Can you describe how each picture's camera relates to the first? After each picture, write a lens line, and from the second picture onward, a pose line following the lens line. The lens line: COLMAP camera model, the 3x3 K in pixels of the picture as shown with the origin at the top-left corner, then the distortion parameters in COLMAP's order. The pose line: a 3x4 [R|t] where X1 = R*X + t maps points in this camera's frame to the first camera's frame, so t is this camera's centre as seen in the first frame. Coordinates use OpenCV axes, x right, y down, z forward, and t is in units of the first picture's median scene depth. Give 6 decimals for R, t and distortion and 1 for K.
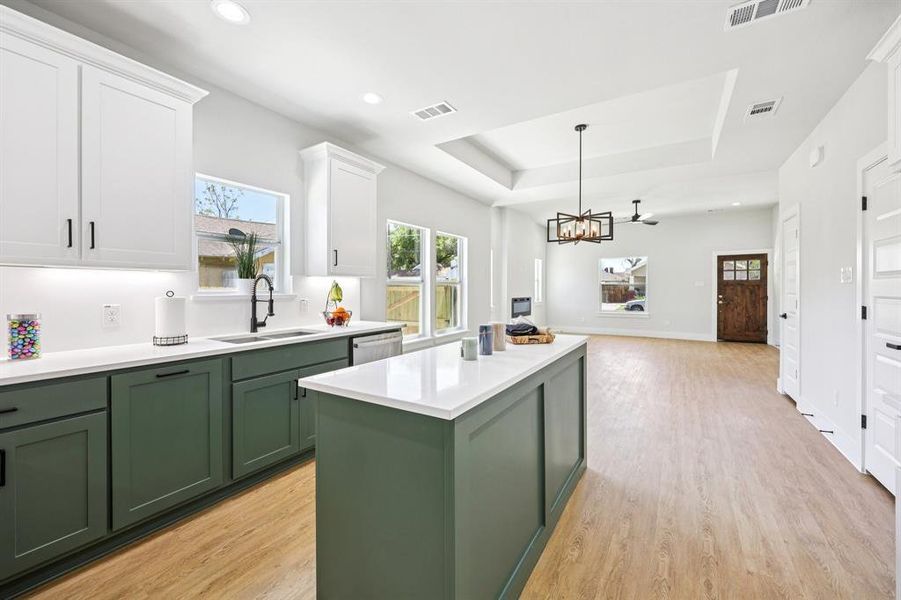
lens RADIAL K [[365.8, 0, 449.6], [0, 365.8, 291.7], [0, 0, 1]] dist [-0.001049, 0.000198]
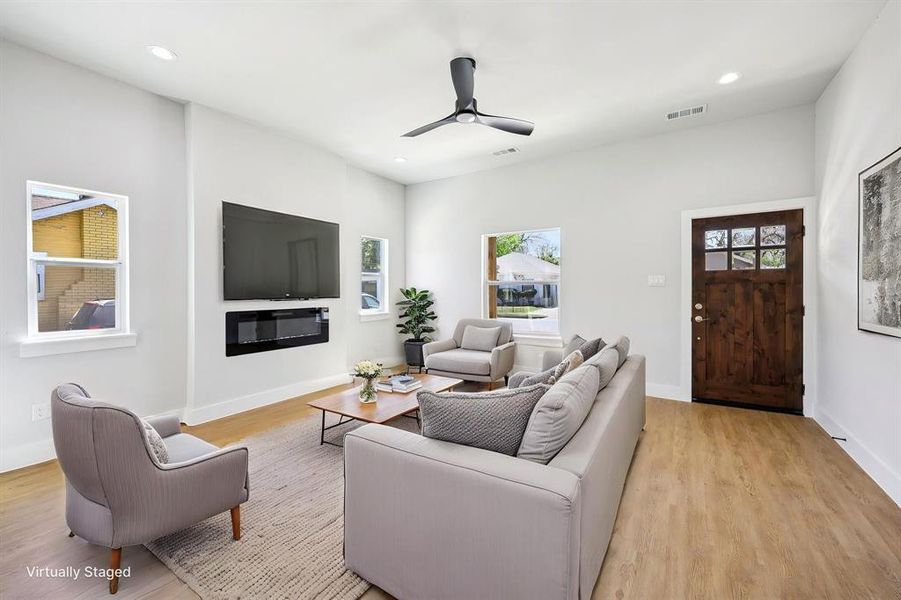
lens RADIAL K [[365.8, 0, 449.8], [0, 365.8, 291.9], [0, 0, 1]] dist [-0.001049, 0.000198]
pose [[0.999927, -0.001833, -0.011901, 1.104681], [0.001799, 0.999994, -0.002881, -0.011488], [0.011907, 0.002859, 0.999925, 1.363618]]
